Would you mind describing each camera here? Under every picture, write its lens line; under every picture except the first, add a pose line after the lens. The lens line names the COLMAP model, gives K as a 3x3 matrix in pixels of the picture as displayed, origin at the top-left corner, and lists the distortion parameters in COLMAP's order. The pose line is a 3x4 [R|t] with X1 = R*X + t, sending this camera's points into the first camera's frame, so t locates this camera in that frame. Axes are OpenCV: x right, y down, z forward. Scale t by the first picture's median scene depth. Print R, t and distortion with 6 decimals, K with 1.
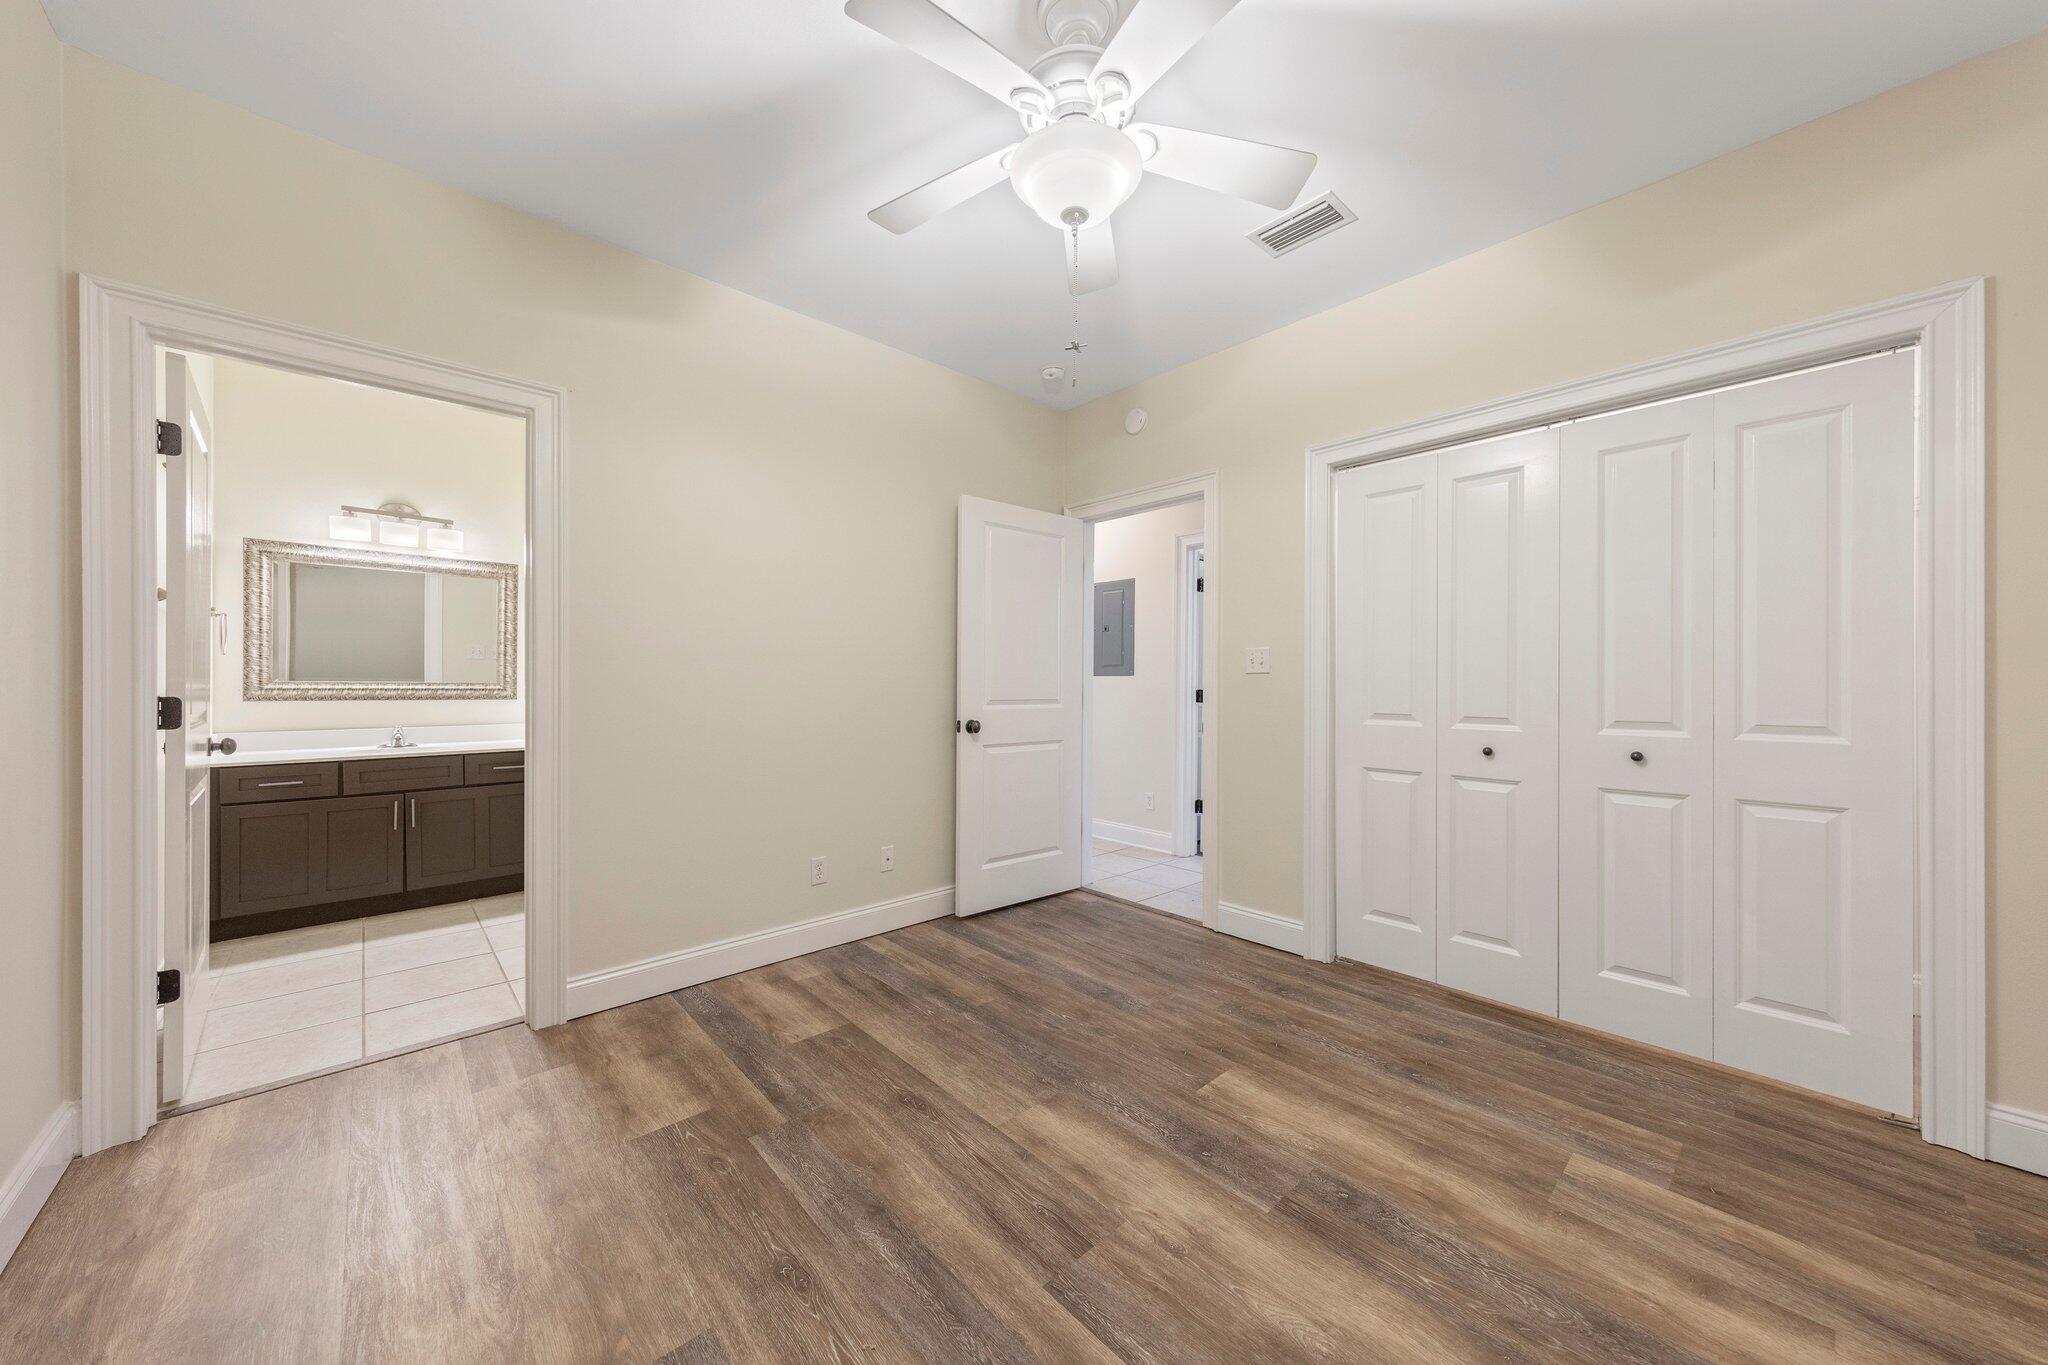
lens RADIAL K [[729.4, 0, 1025.4], [0, 729.4, 682.2], [0, 0, 1]] dist [0.001673, 0.000138]
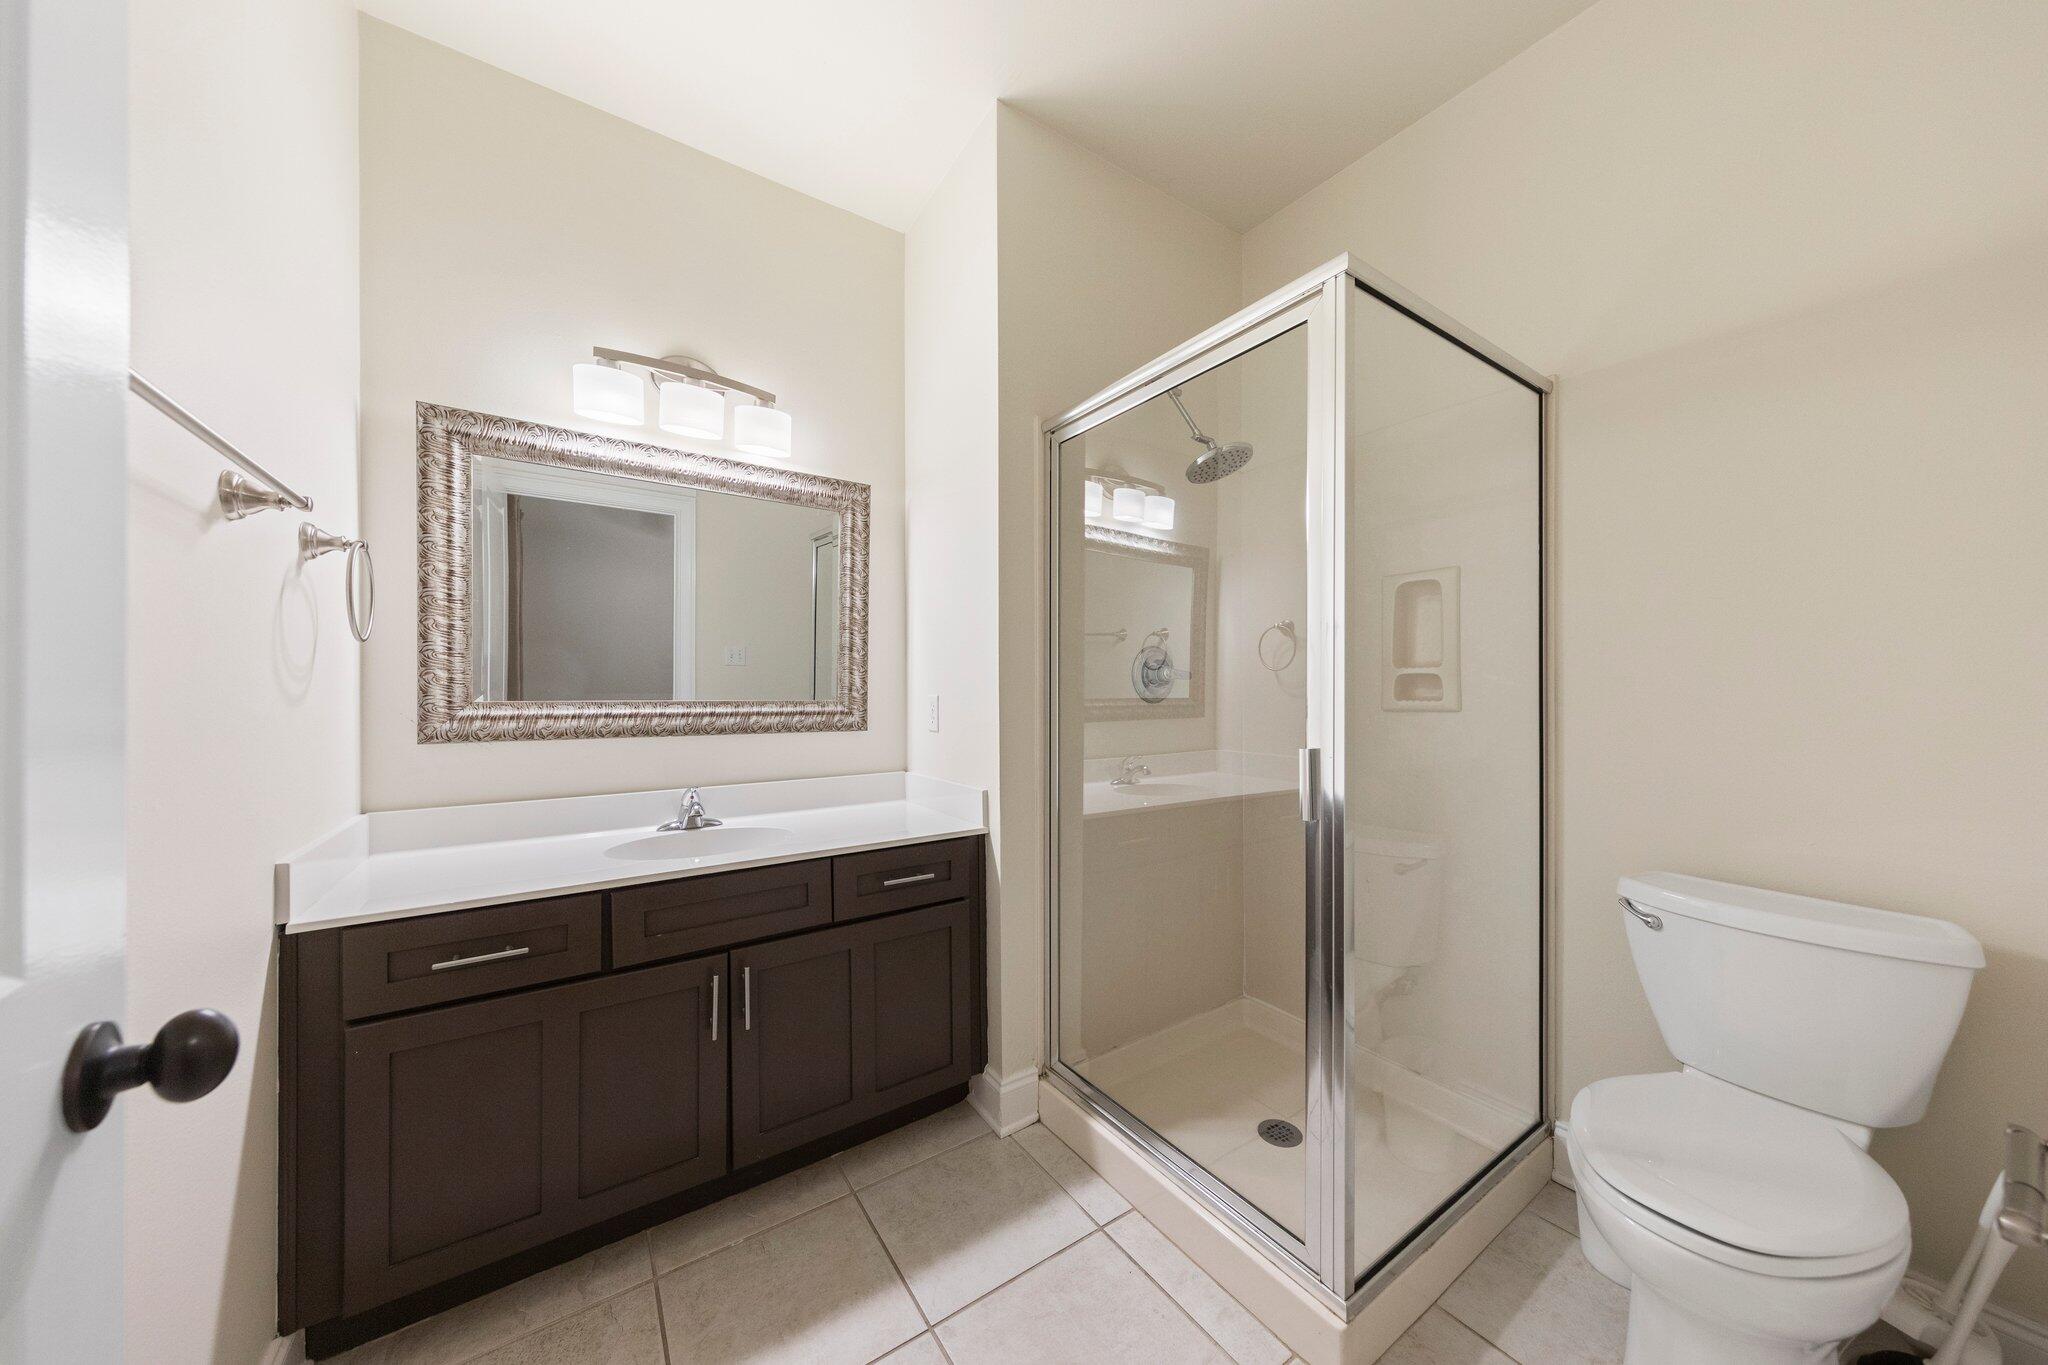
lens RADIAL K [[678.4, 0, 1023.0], [0, 678.4, 692.1], [0, 0, 1]] dist [-0.000877, -0.000019]
pose [[0.989264, -0.006698, -0.145986, -0.604966], [0.006480, 0.999977, -0.001974, -0.004369], [0.145996, 0.001006, 0.989285, 0.610304]]
